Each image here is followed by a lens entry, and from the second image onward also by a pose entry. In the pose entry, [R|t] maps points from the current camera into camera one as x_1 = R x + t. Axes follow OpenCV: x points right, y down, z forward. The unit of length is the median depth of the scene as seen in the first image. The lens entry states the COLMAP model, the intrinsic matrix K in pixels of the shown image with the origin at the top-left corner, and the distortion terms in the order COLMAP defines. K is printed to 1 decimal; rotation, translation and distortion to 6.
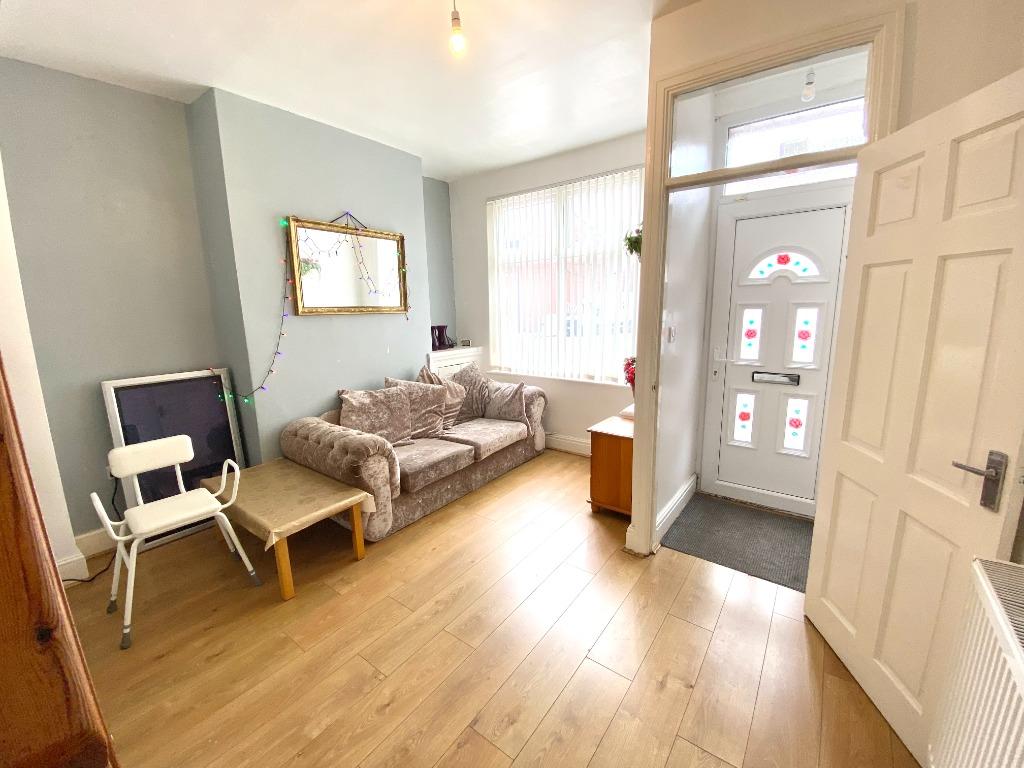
lens RADIAL K [[416.2, 0, 512.0], [0, 416.2, 384.0], [0, 0, 1]] dist [0.026255, -0.013924]
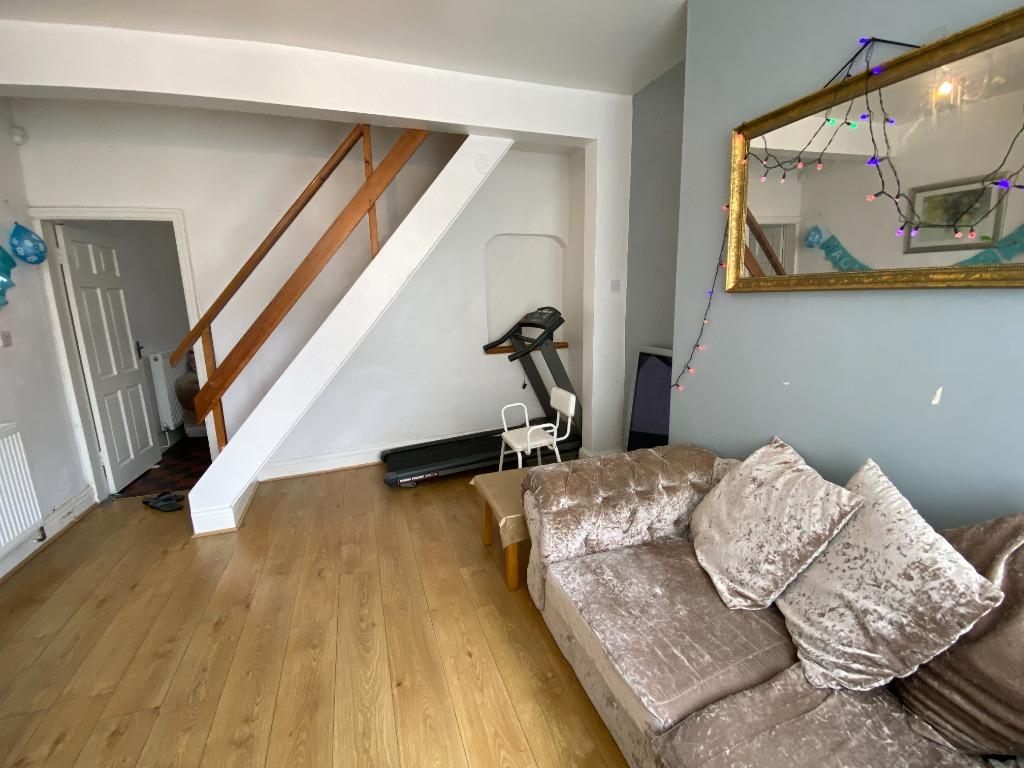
lens RADIAL K [[416.2, 0, 512.0], [0, 416.2, 384.0], [0, 0, 1]] dist [0.026255, -0.013924]
pose [[-0.537039, 0.200889, -0.819288, 0.286053], [-0.125589, 0.941365, 0.313145, -0.271332], [0.834156, 0.271065, -0.480320, 1.517328]]
